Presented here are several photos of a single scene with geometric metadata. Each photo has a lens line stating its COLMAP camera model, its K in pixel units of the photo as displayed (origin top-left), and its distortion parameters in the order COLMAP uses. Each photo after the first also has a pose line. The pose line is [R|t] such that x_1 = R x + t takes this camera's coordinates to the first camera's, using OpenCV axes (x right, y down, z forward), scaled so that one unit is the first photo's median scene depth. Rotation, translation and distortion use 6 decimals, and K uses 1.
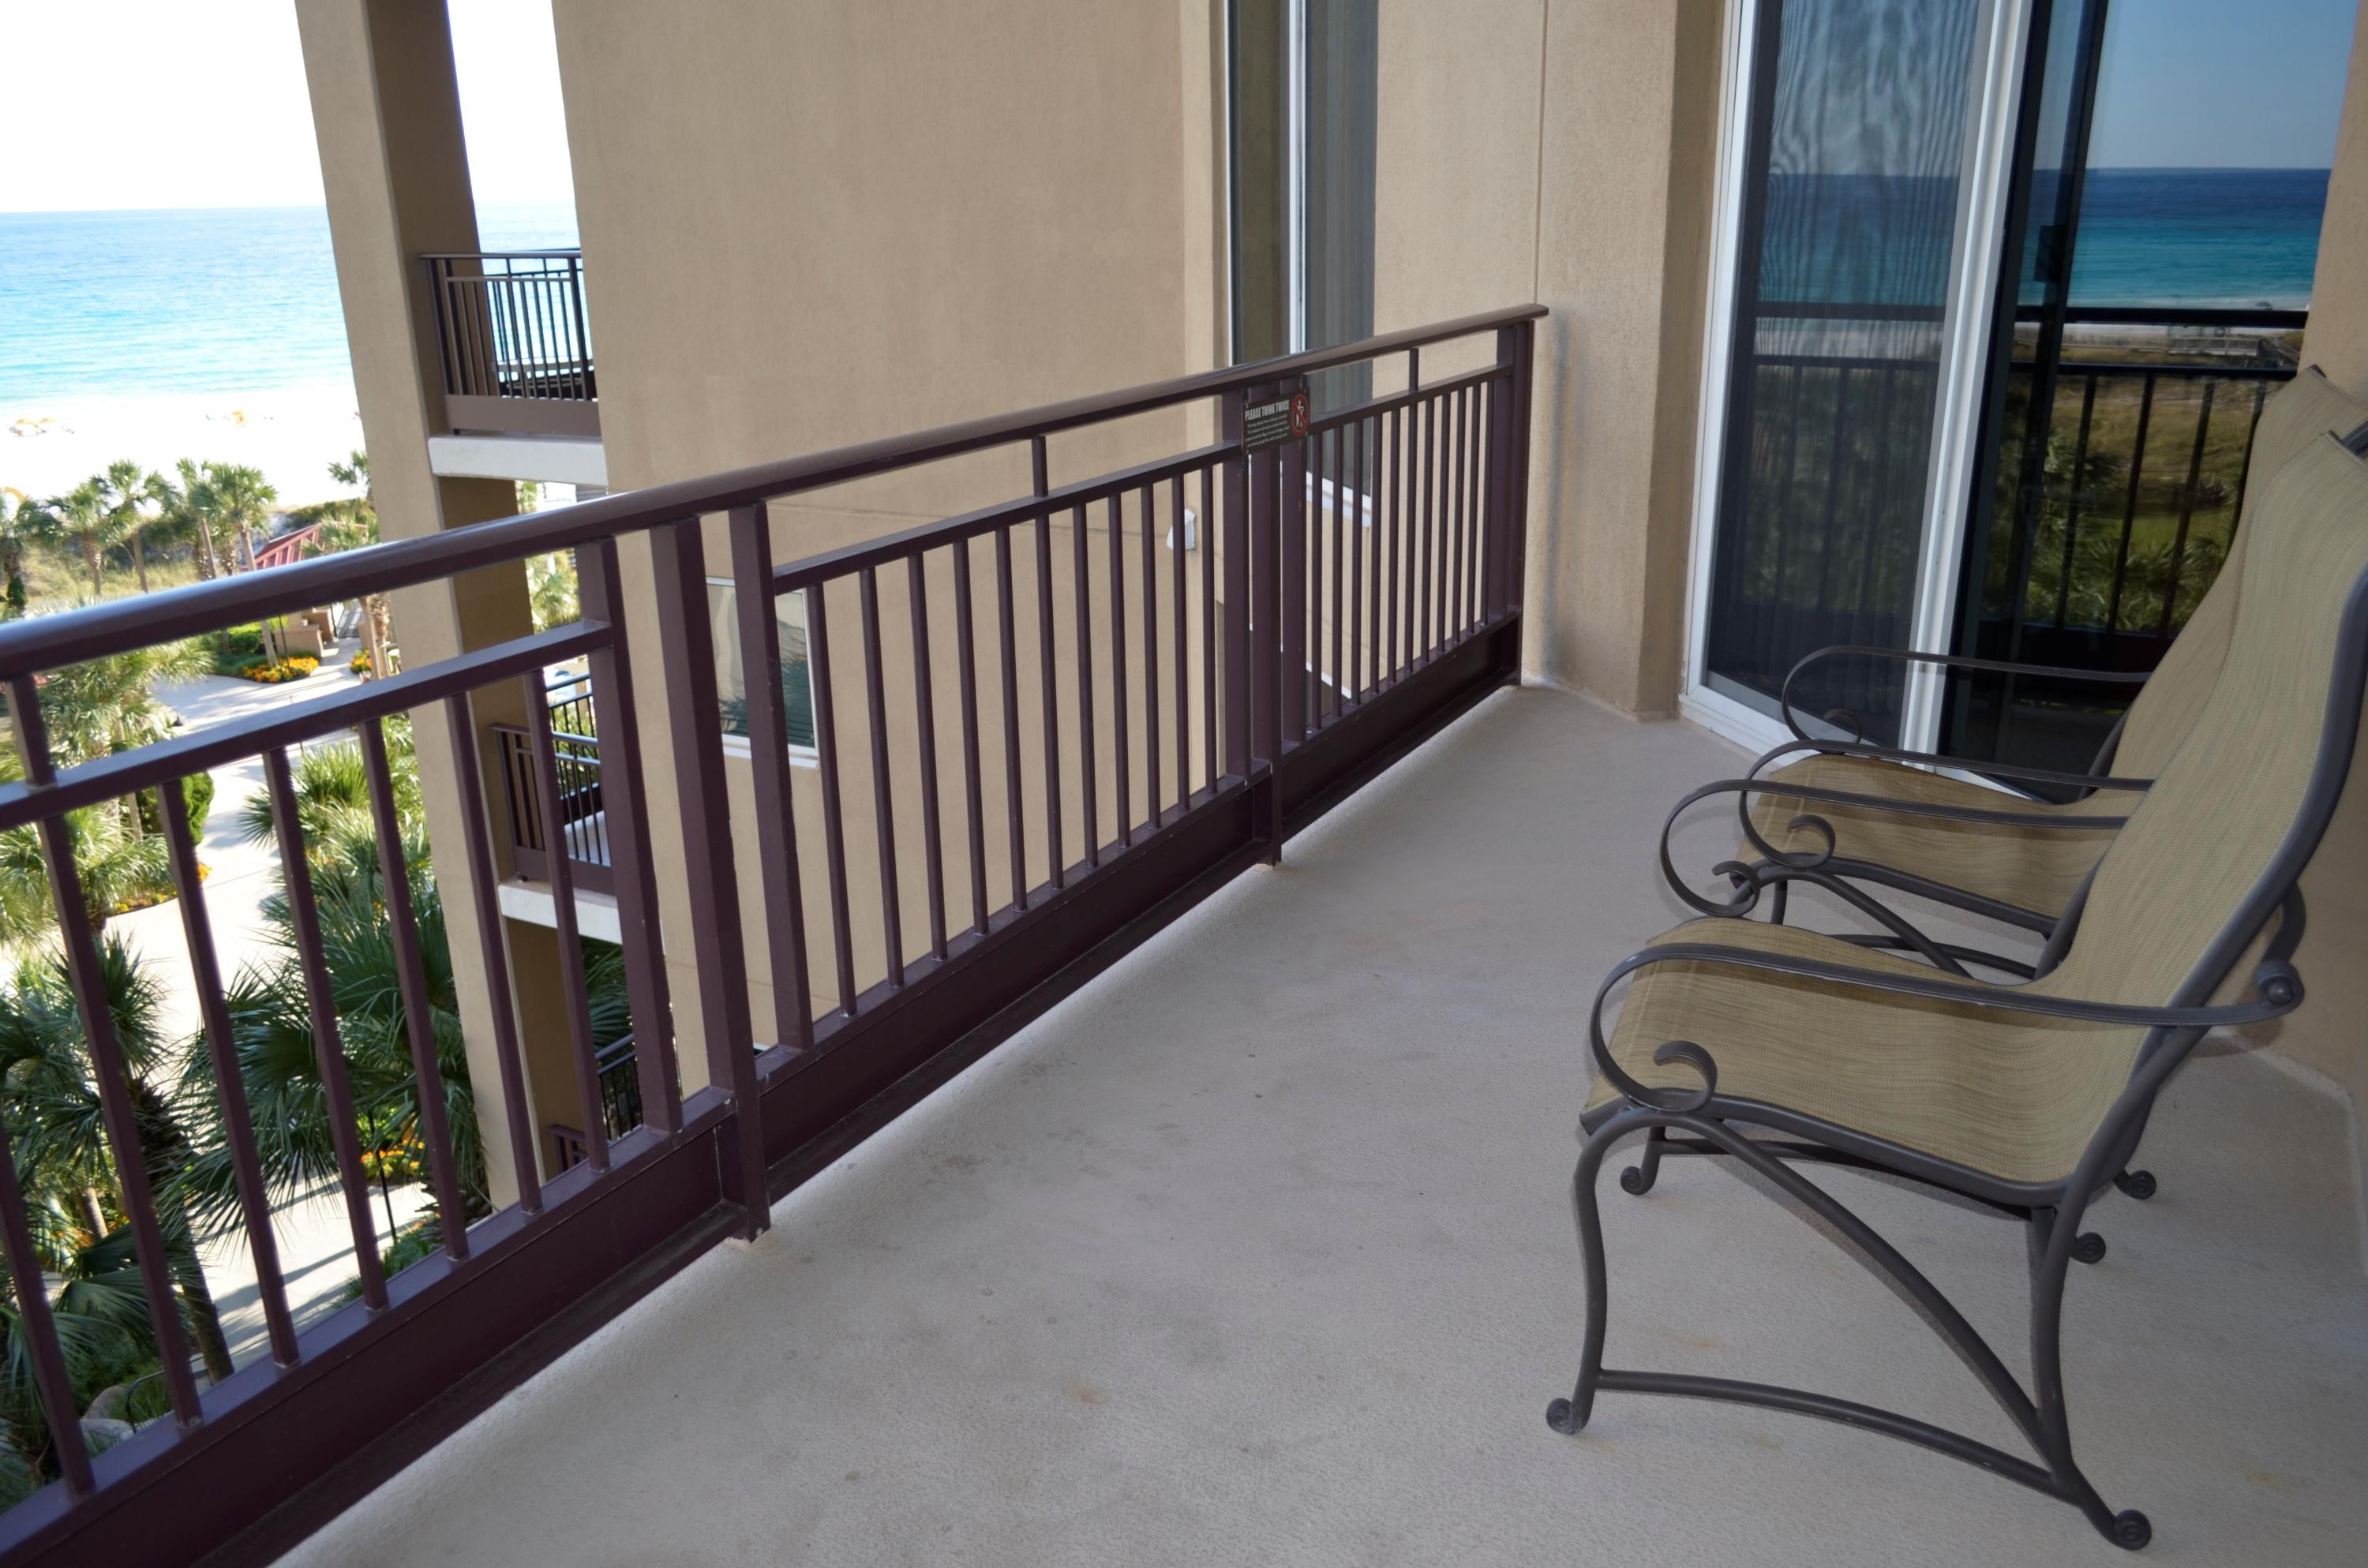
lens RADIAL K [[1841.3, 0, 1186.7], [0, 1841.3, 795.1], [0, 0, 1]] dist [-0.007707, 0.004949]
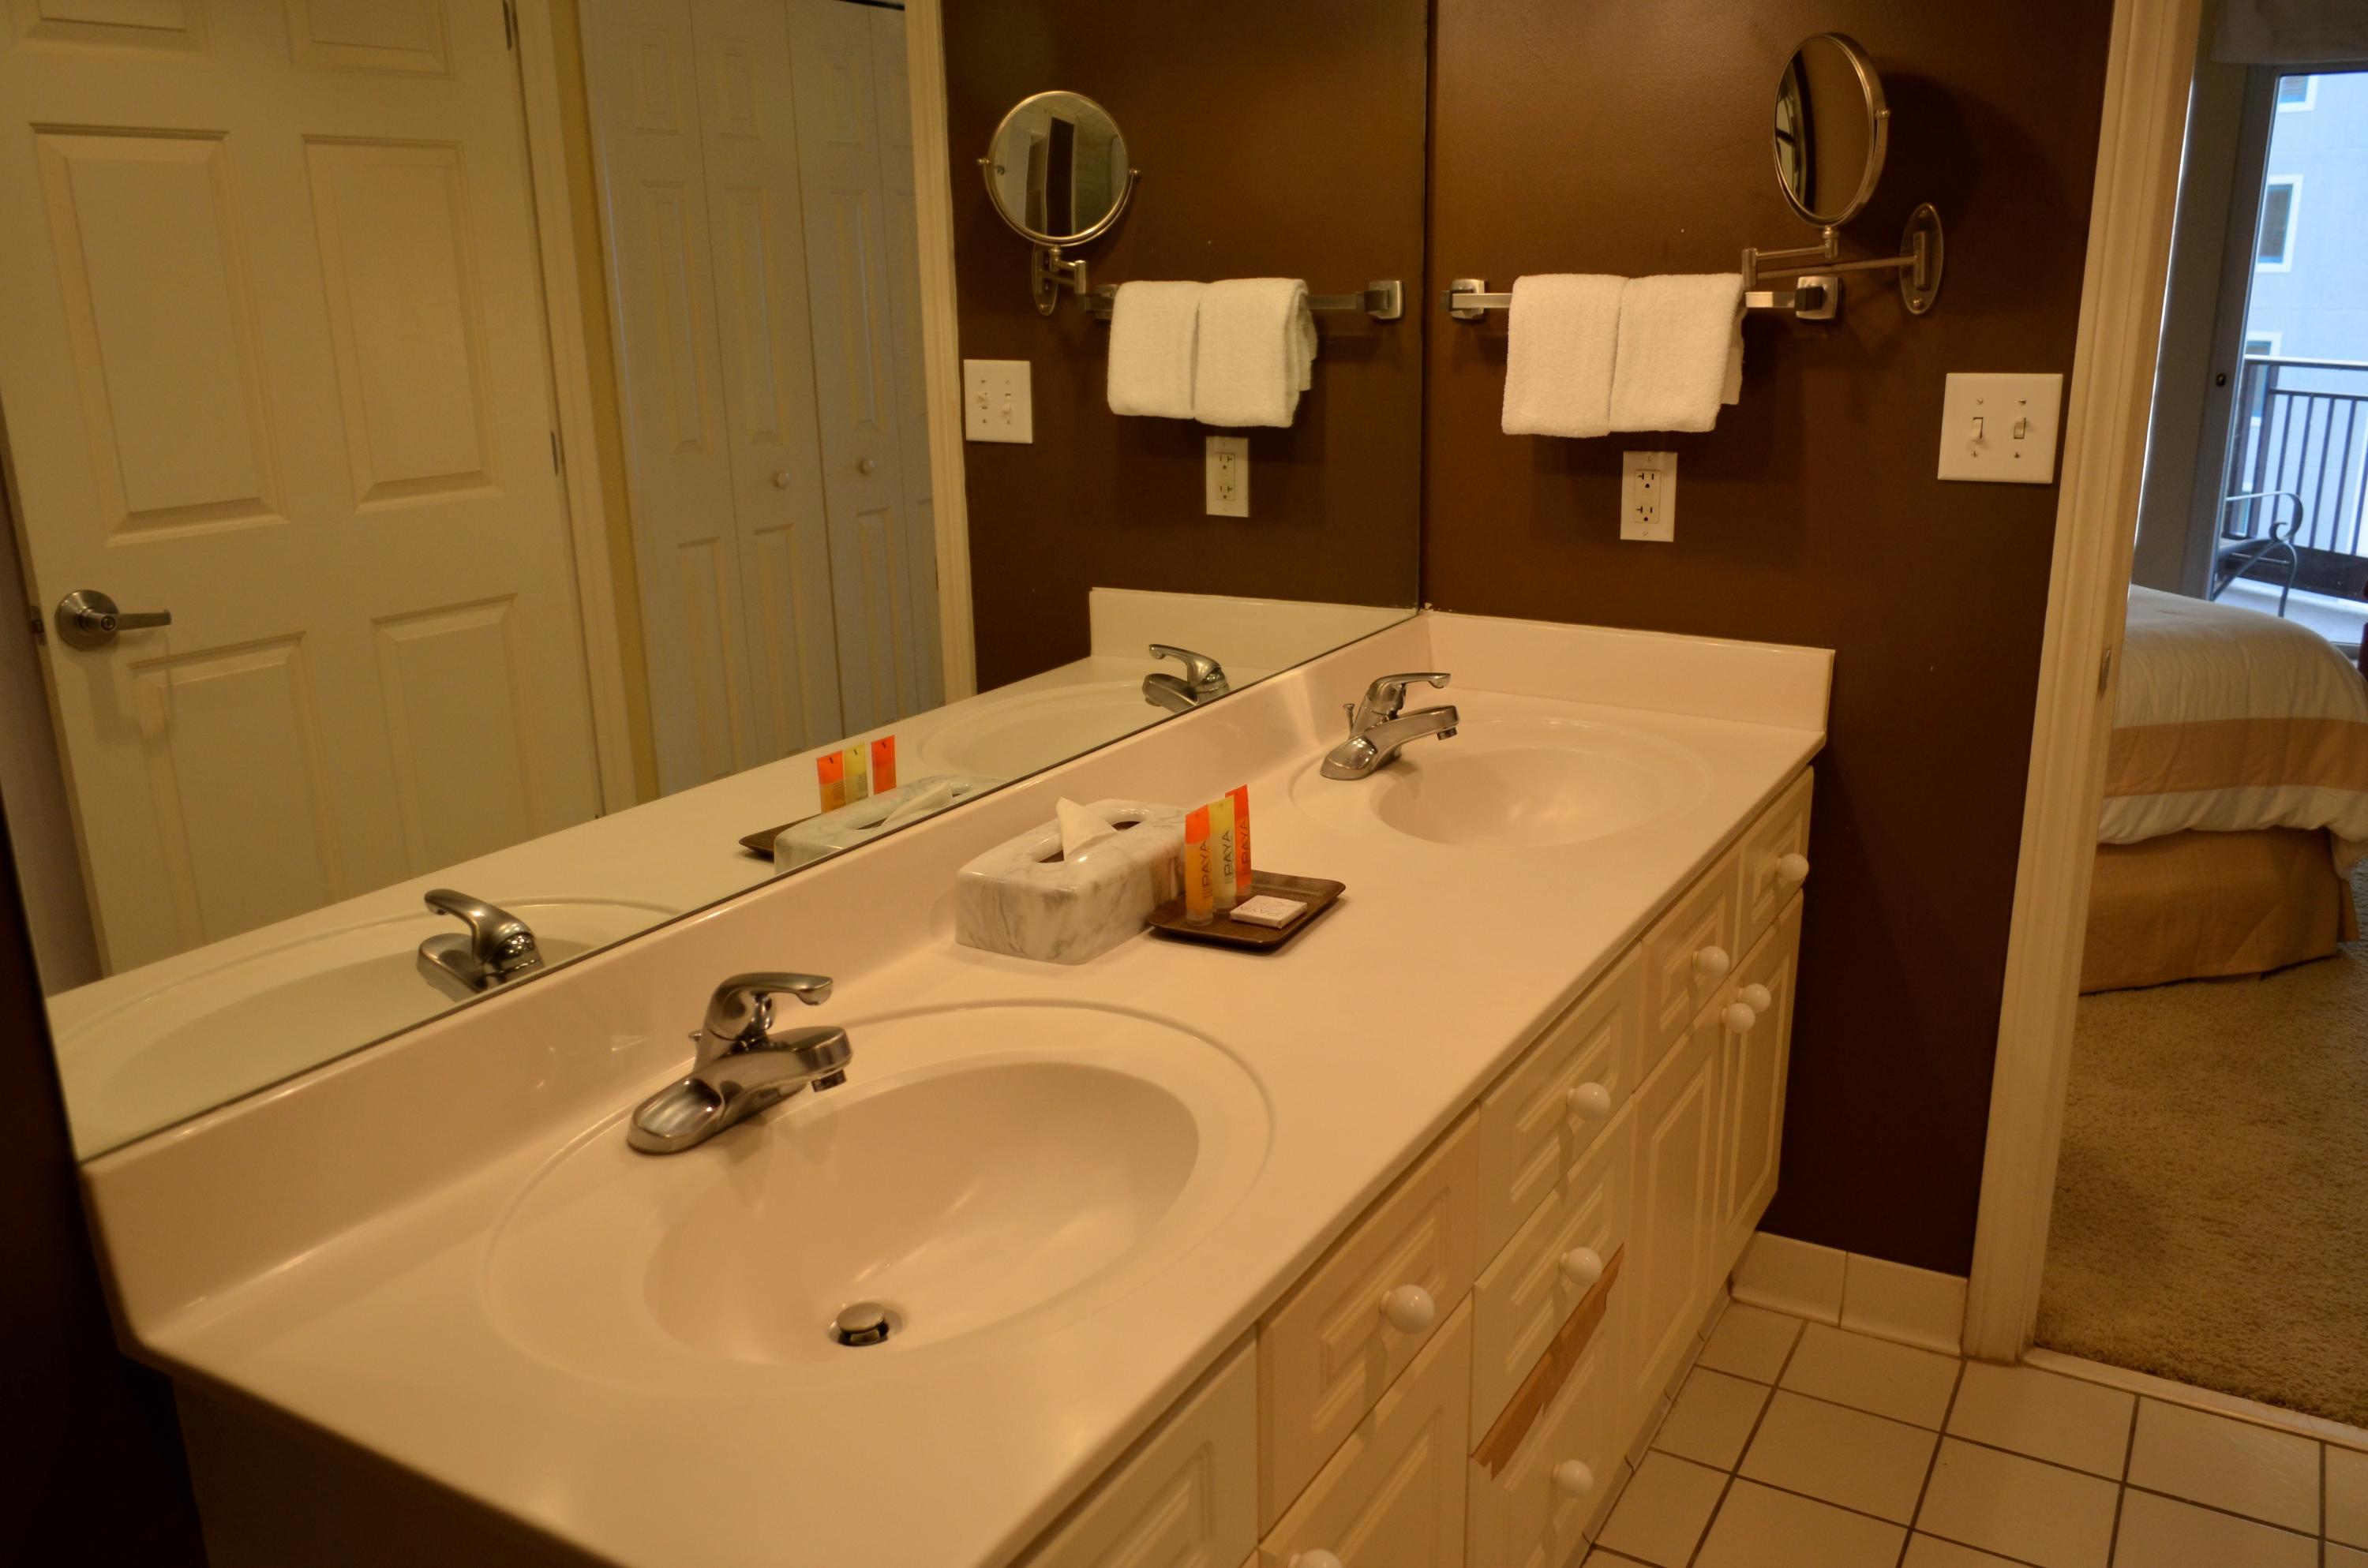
lens RADIAL K [[1841.3, 0, 1185.4], [0, 1841.3, 785.8], [0, 0, 1]] dist [-0.007707, 0.004949]
pose [[0.746738, 0.191433, -0.636974, 0.504929], [-0.211294, 0.976353, 0.045724, 0.787586], [0.630664, 0.100445, 0.769528, -2.492833]]
